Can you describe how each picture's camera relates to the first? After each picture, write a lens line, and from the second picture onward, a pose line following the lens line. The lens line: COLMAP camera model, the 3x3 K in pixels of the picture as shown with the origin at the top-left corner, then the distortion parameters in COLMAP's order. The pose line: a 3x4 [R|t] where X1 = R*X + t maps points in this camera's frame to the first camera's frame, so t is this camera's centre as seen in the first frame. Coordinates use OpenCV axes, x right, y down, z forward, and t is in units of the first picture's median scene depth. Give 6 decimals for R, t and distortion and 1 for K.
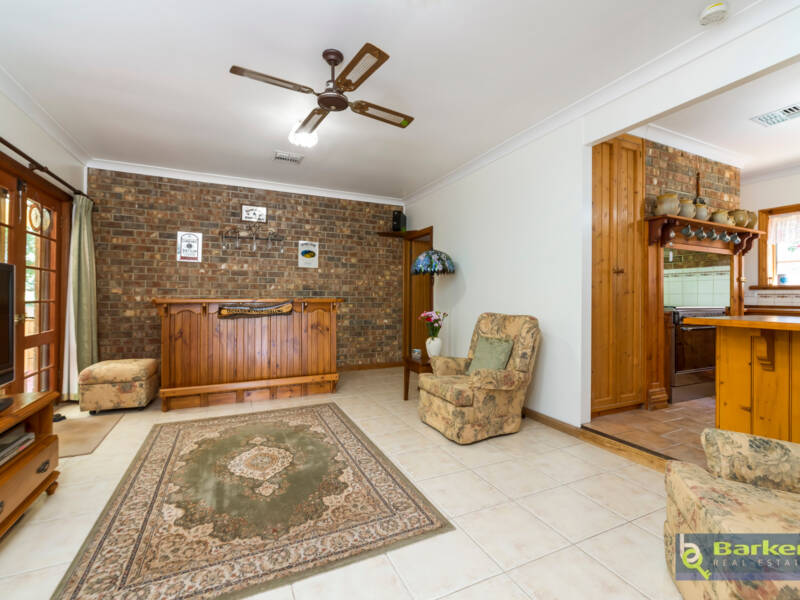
lens RADIAL K [[373.3, 0, 400.0], [0, 373.3, 300.0], [0, 0, 1]] dist [-0.000538, 0.000123]
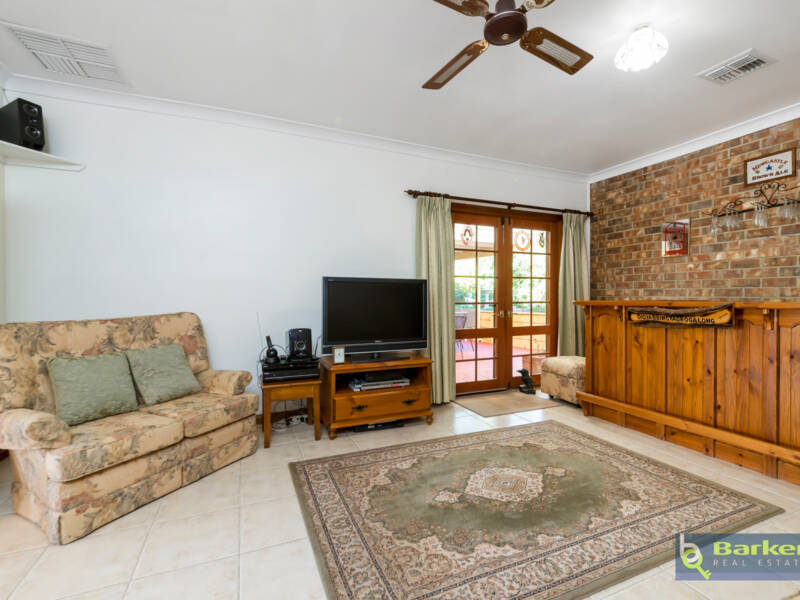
lens RADIAL K [[373.3, 0, 400.0], [0, 373.3, 300.0], [0, 0, 1]] dist [-0.000538, 0.000123]
pose [[-0.036312, 0.003422, -0.999335, 0.300964], [-0.009250, 0.999950, 0.003760, -0.002991], [0.999298, 0.009380, -0.036278, 0.446191]]
